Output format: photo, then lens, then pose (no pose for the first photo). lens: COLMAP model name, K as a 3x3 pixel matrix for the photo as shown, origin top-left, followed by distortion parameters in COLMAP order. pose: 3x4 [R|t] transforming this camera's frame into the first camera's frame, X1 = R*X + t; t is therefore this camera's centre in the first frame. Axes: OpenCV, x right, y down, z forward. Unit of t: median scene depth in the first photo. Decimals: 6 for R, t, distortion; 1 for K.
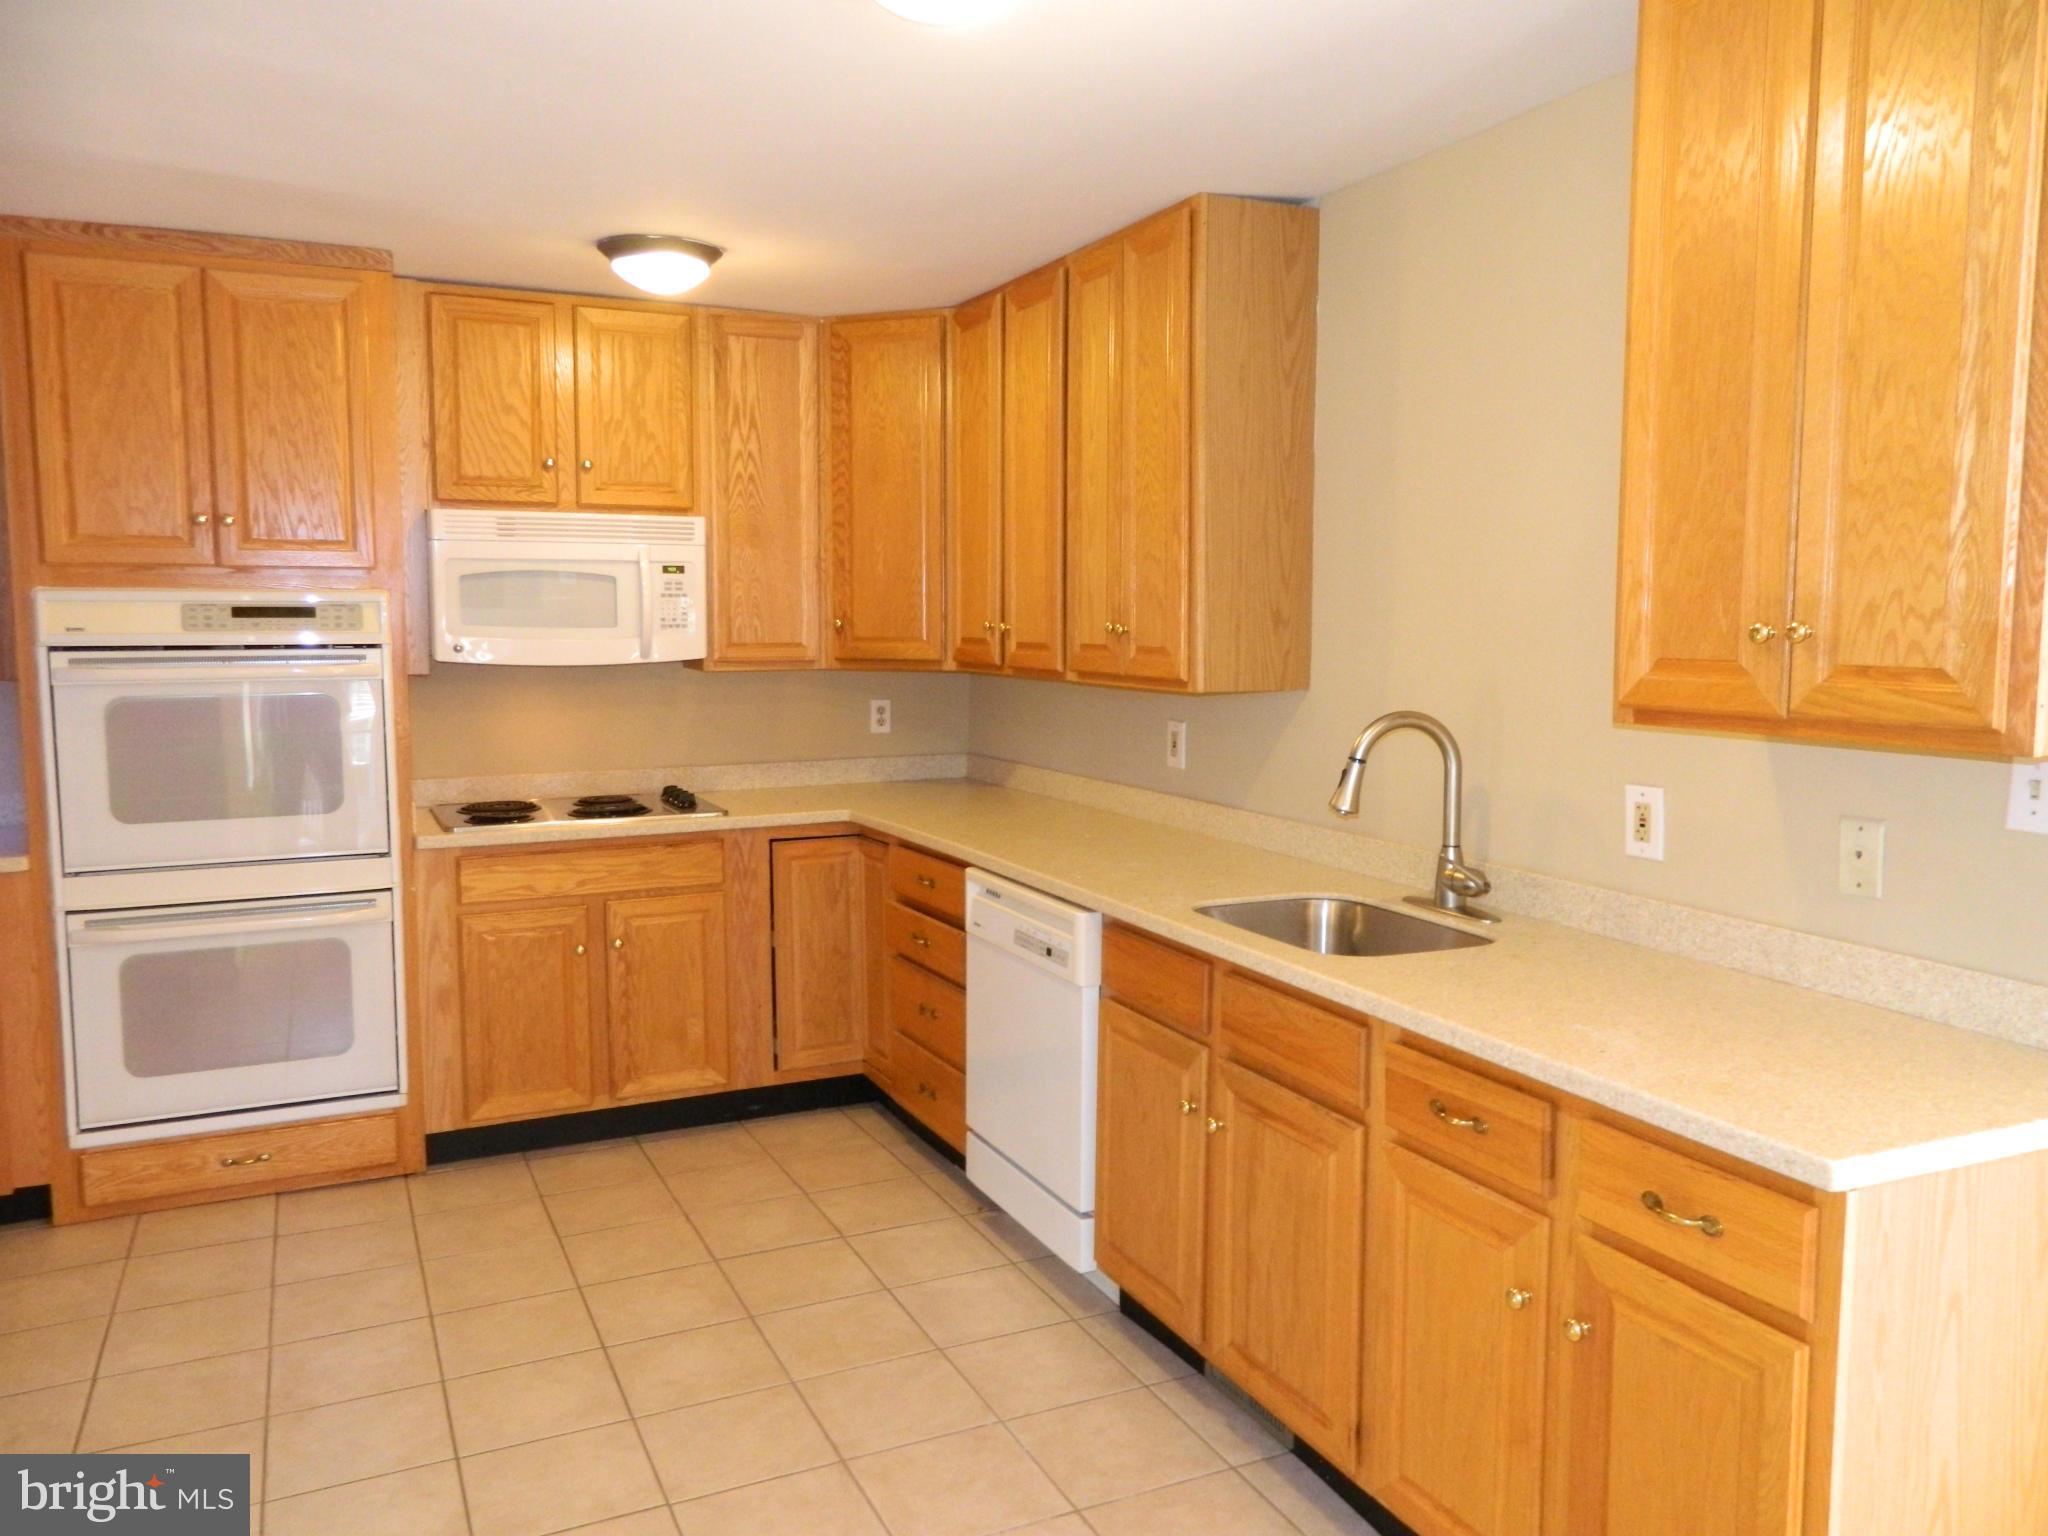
lens RADIAL K [[1571.0, 0, 1024.0], [0, 1571.0, 768.0], [0, 0, 1]] dist [0.059918, -0.002725]
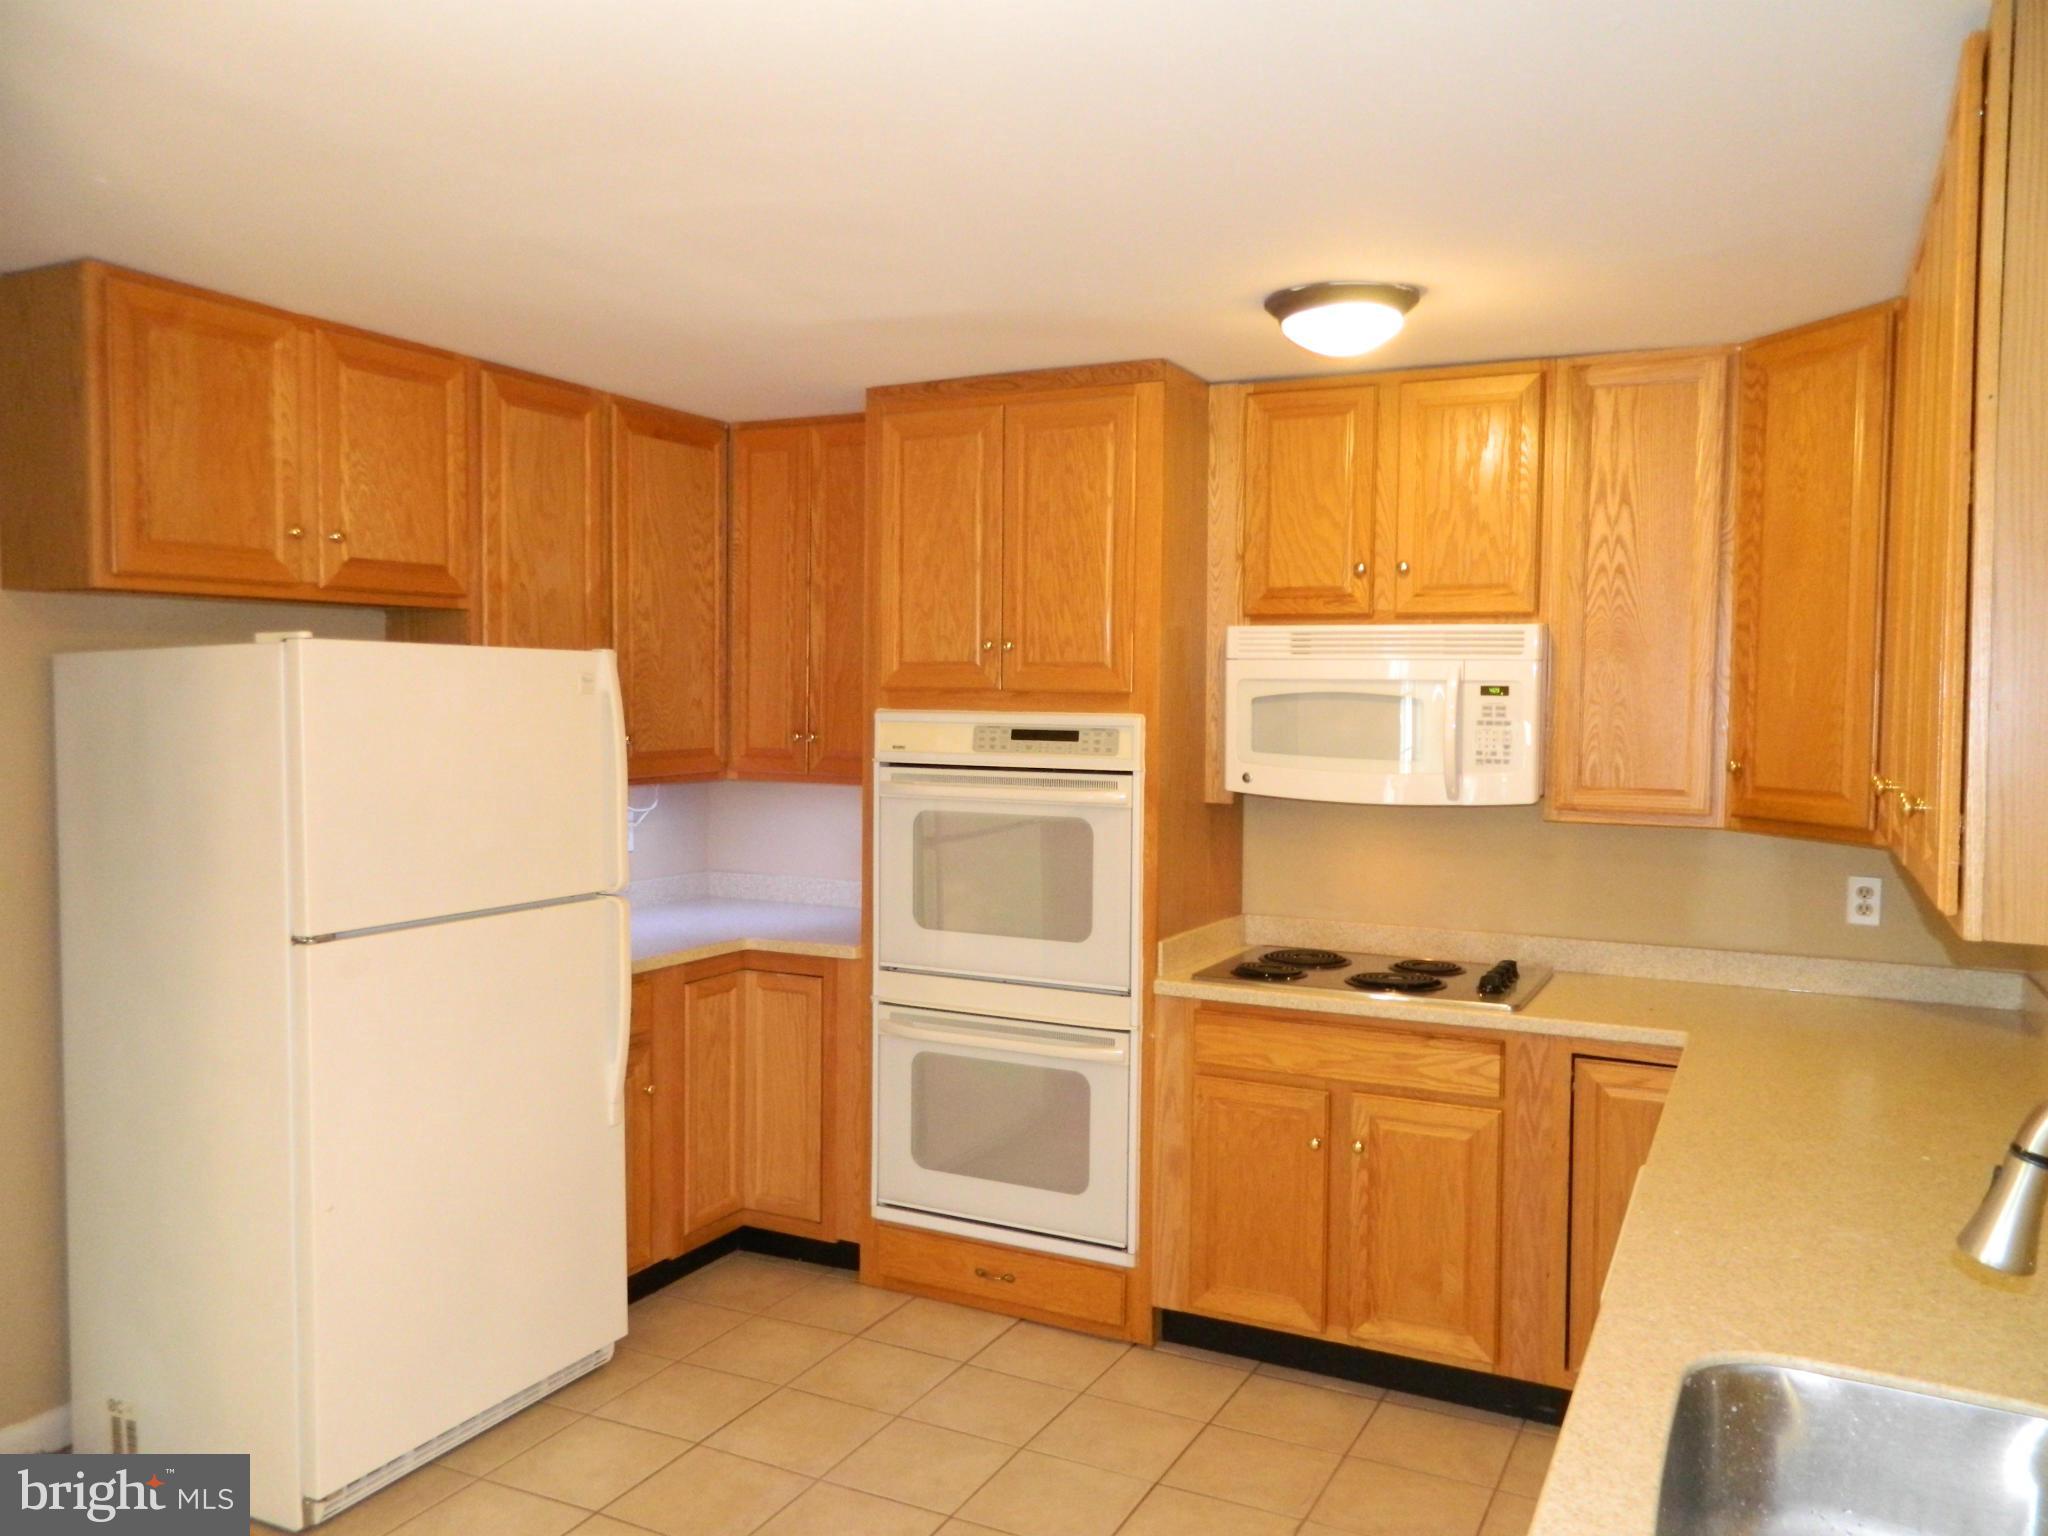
lens RADIAL K [[1550.3, 0, 1024.0], [0, 1550.3, 768.0], [0, 0, 1]] dist [0.027018, -0.002087]
pose [[0.624522, 0.046163, -0.779642, 0.252282], [-0.094973, 0.995332, -0.017143, -0.053392], [0.775211, 0.084751, 0.625991, 0.343571]]
